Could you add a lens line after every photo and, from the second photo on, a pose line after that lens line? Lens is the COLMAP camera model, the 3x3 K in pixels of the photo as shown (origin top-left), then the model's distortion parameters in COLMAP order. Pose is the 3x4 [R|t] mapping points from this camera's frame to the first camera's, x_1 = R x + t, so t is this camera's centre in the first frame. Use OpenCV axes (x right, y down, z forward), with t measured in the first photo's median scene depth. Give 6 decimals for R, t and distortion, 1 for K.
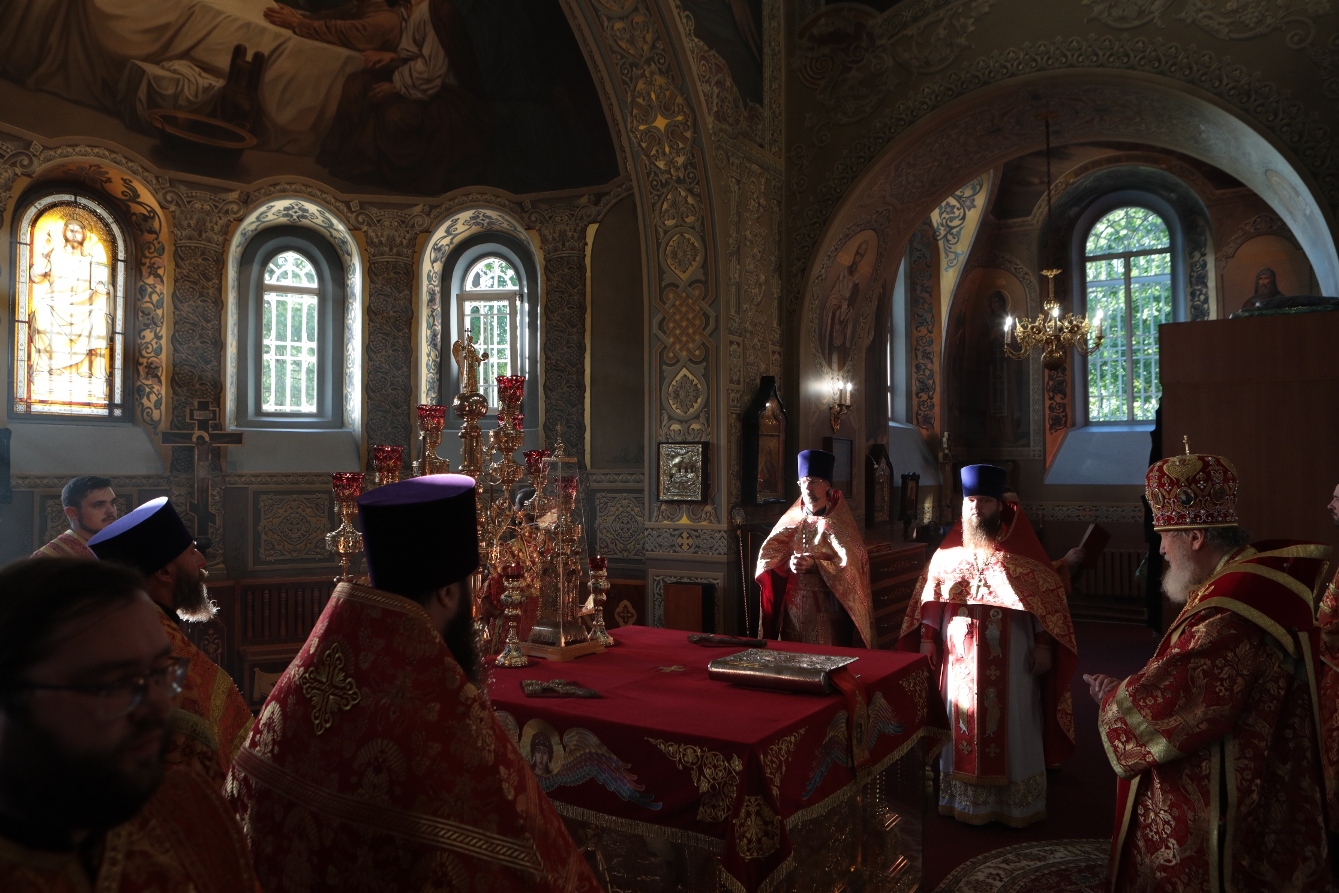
lens RADIAL K [[930.7, 0, 666.1], [0, 930.7, 451.9], [0, 0, 1]] dist [-0.106909, 0.076809]
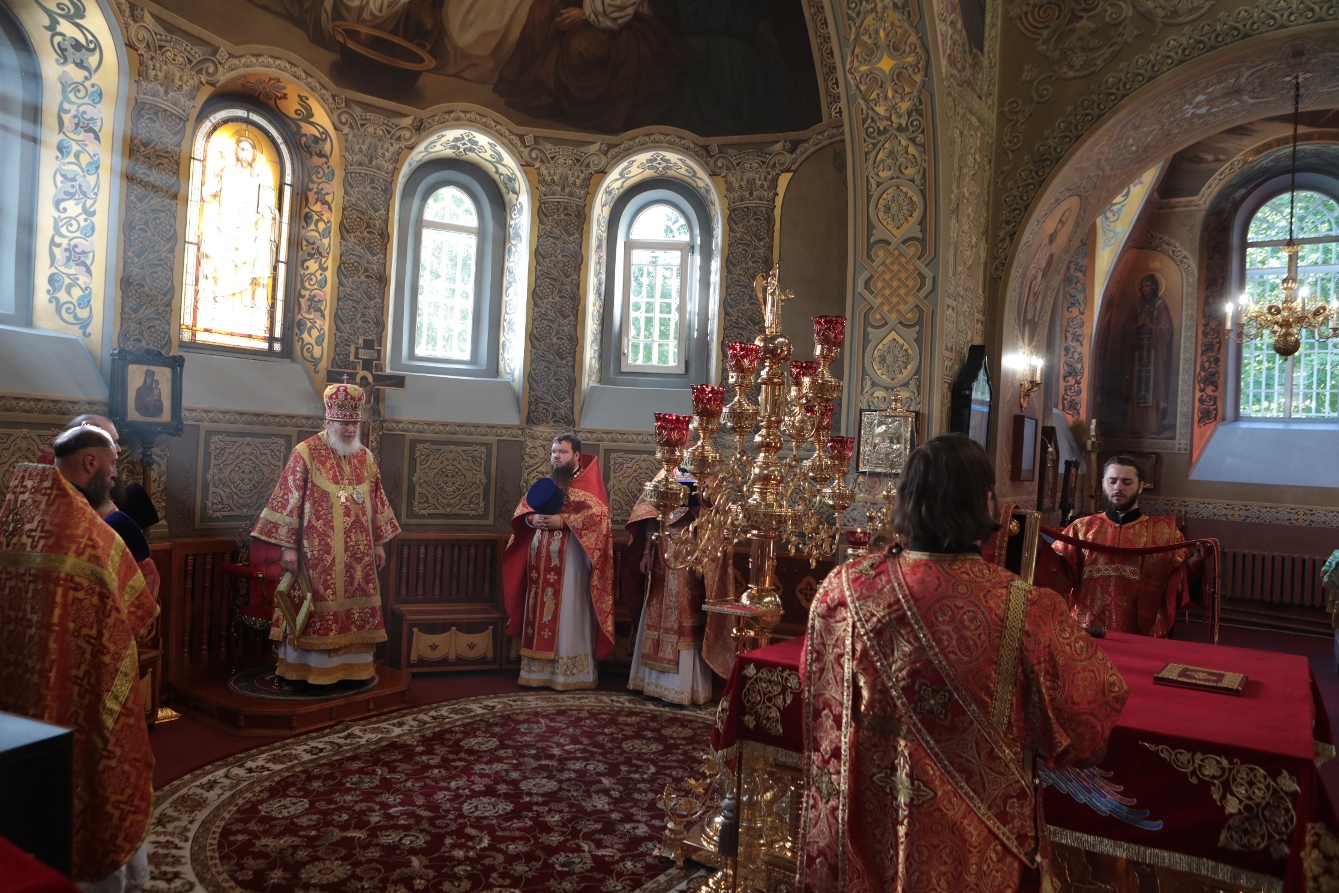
lens RADIAL K [[930.7, 0, 660.2], [0, 930.7, 450.3], [0, 0, 1]] dist [-0.106909, 0.076809]
pose [[0.998012, 0.054384, -0.031838, -0.172467], [-0.053641, 0.998278, 0.023758, 0.018839], [0.033075, -0.022003, 0.999211, 0.065709]]
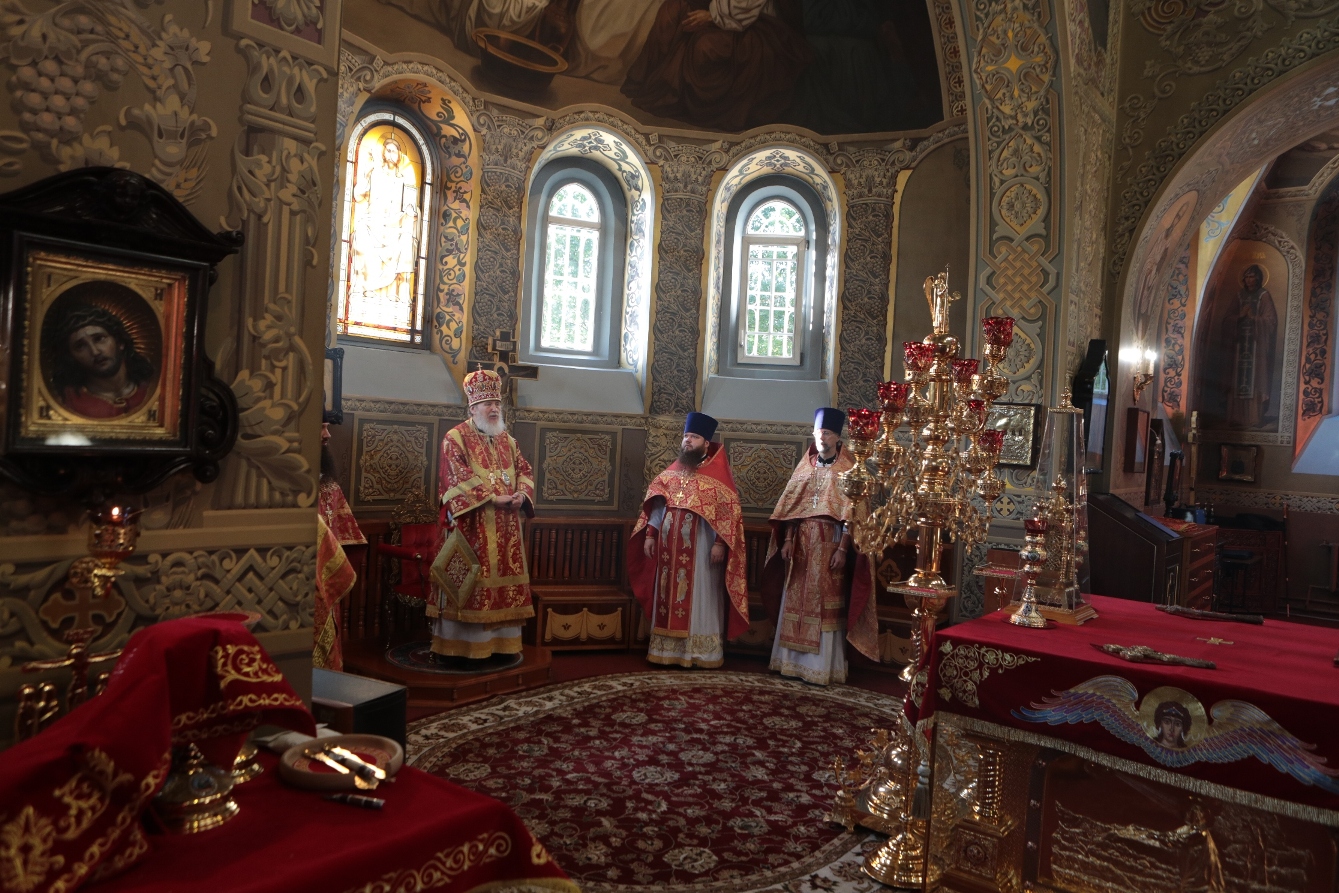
lens RADIAL K [[930.7, 0, 659.3], [0, 930.7, 451.1], [0, 0, 1]] dist [-0.106909, 0.076809]
pose [[0.993810, 0.062700, -0.091712, -0.243049], [-0.059022, 0.997360, 0.042291, 0.019245], [0.094121, -0.036617, 0.994887, 0.025470]]
